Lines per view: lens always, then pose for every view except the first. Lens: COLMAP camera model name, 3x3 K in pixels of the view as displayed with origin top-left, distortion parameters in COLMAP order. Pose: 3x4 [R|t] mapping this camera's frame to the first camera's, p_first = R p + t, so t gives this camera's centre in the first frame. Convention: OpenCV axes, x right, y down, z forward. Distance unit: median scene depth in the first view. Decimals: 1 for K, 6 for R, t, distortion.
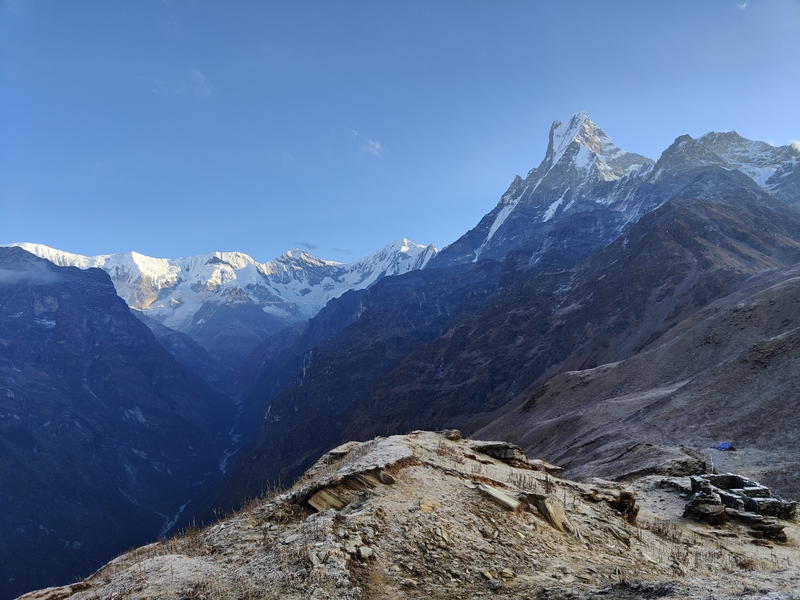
lens RADIAL K [[552.9, 0, 397.1], [0, 552.9, 302.3], [0, 0, 1]] dist [0.007231, -0.000232]
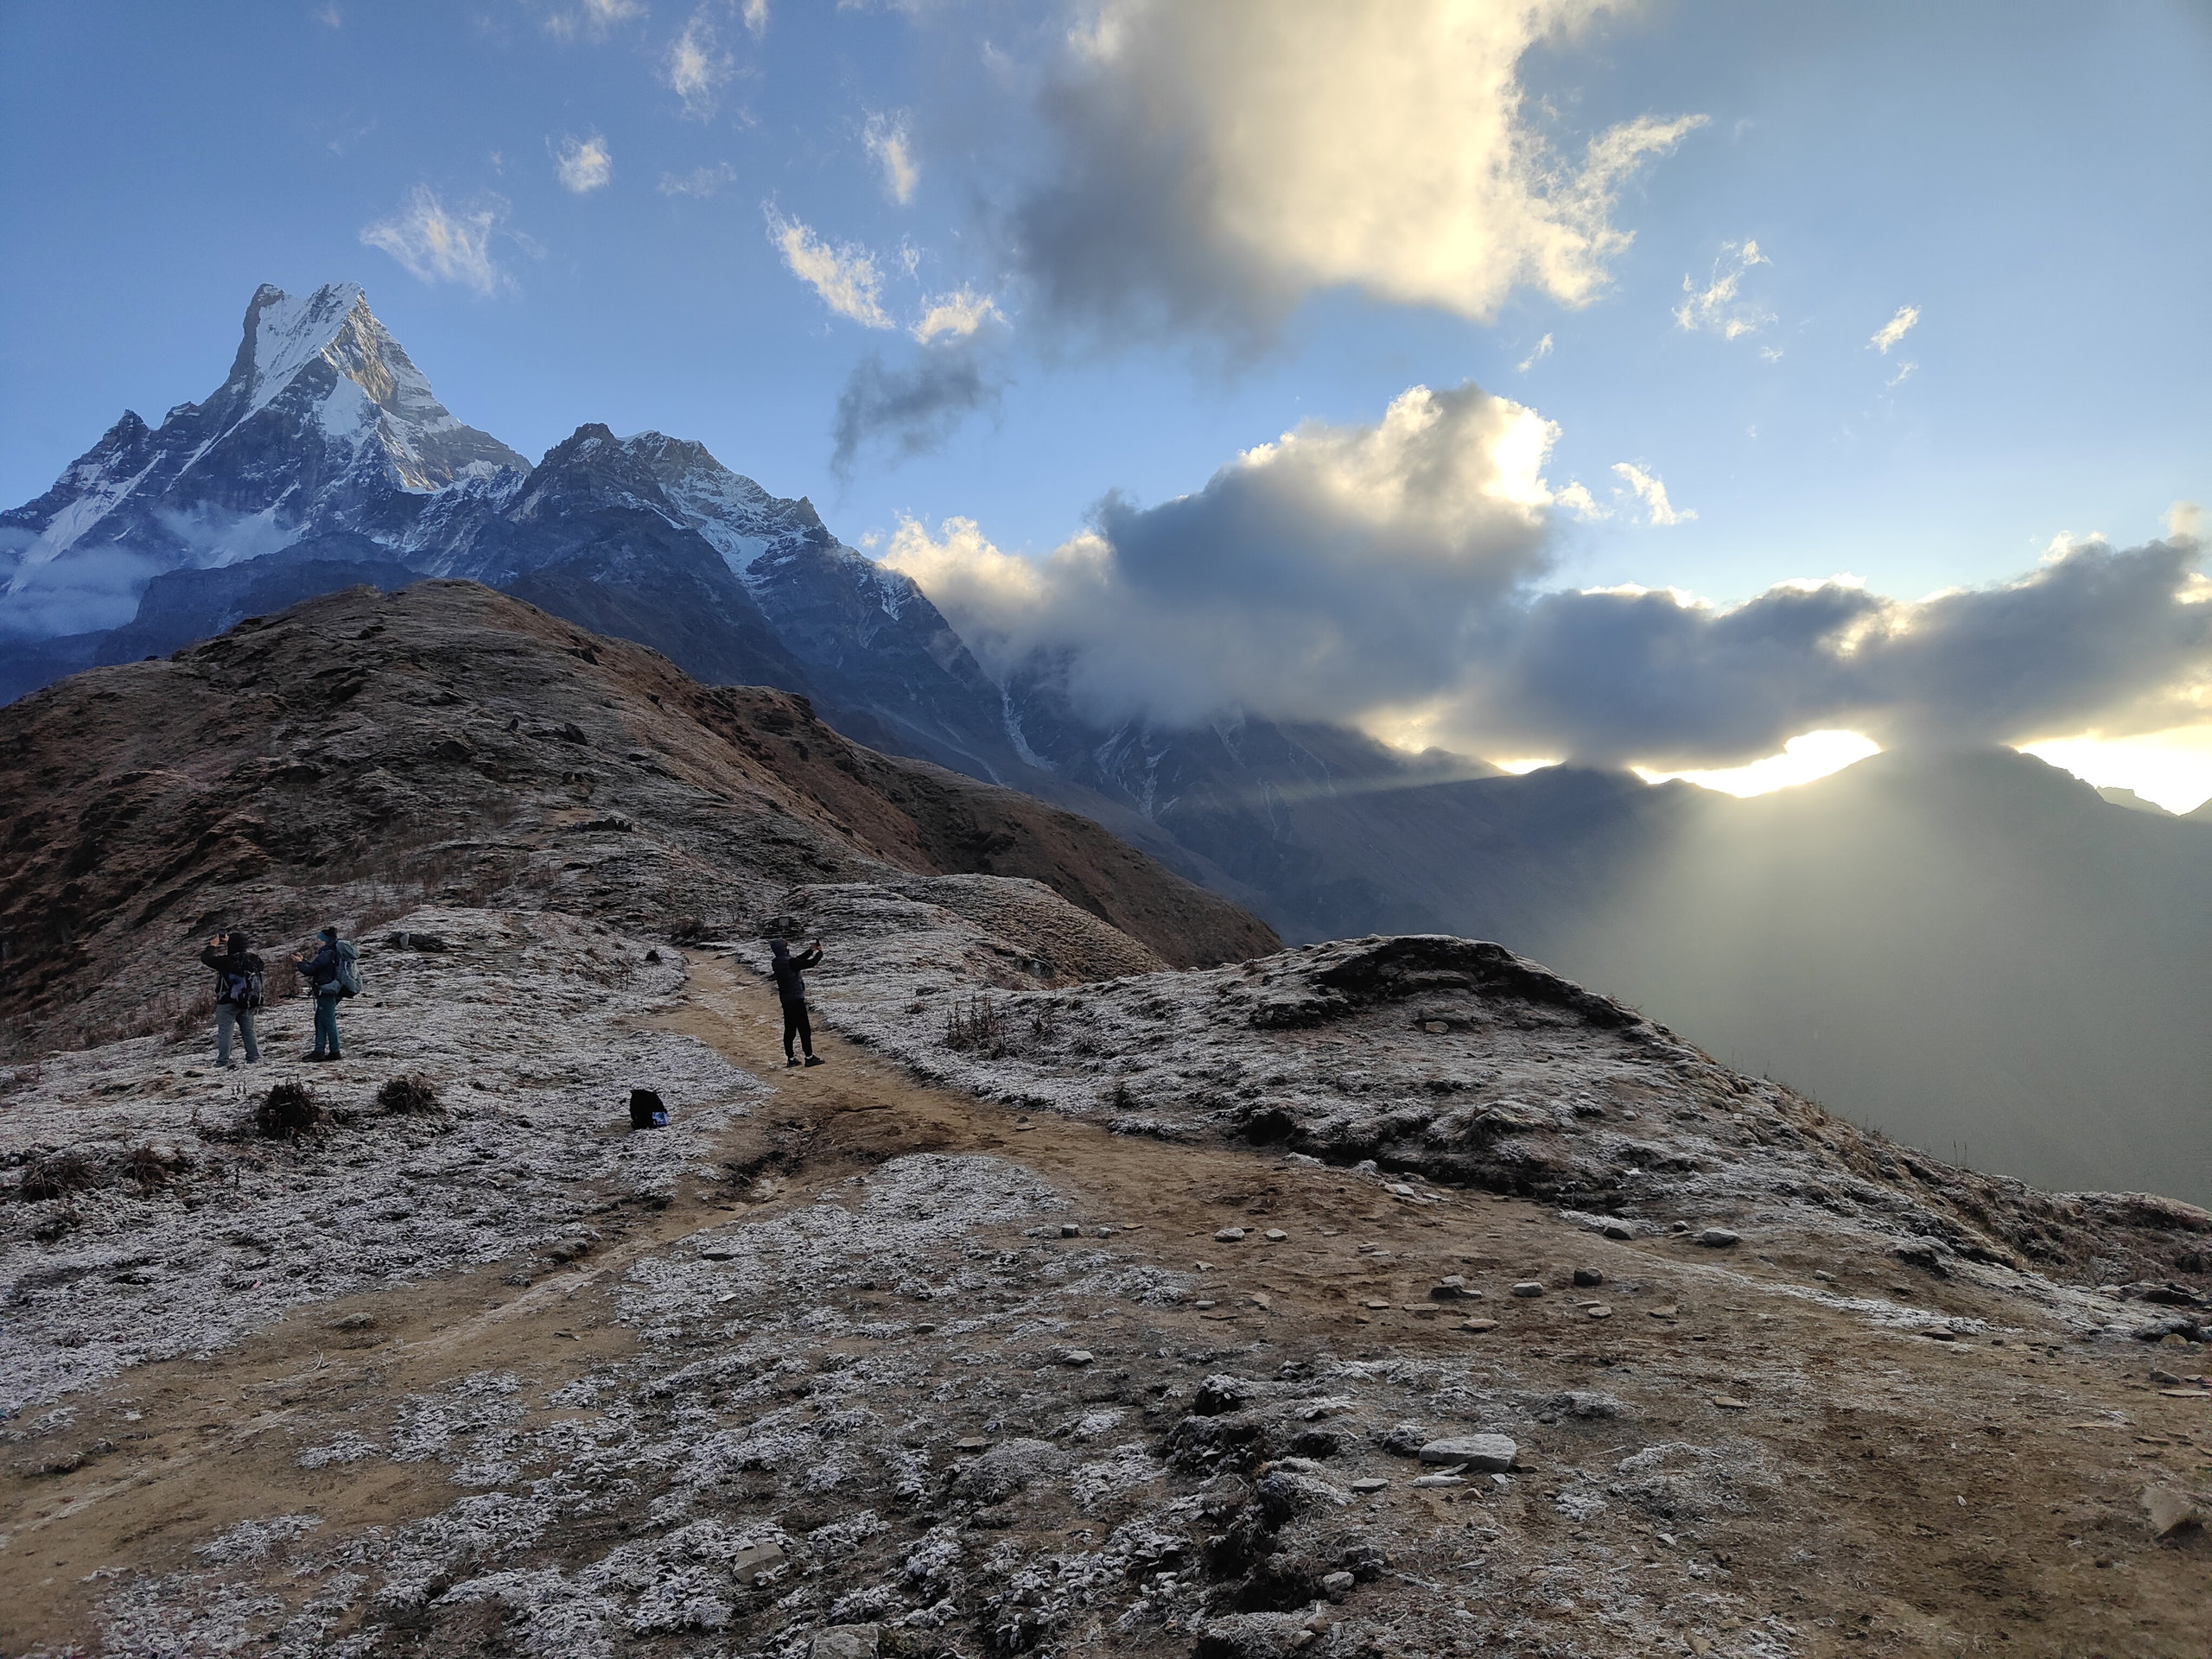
lens RADIAL K [[1528.6, 0, 1098.0], [0, 1528.6, 836.0], [0, 0, 1]] dist [0.007231, -0.000232]
pose [[0.698050, 0.051938, 0.714163, -0.034679], [-0.055065, 0.998306, -0.018781, 0.014411], [-0.713929, -0.026215, 0.699728, -0.100128]]
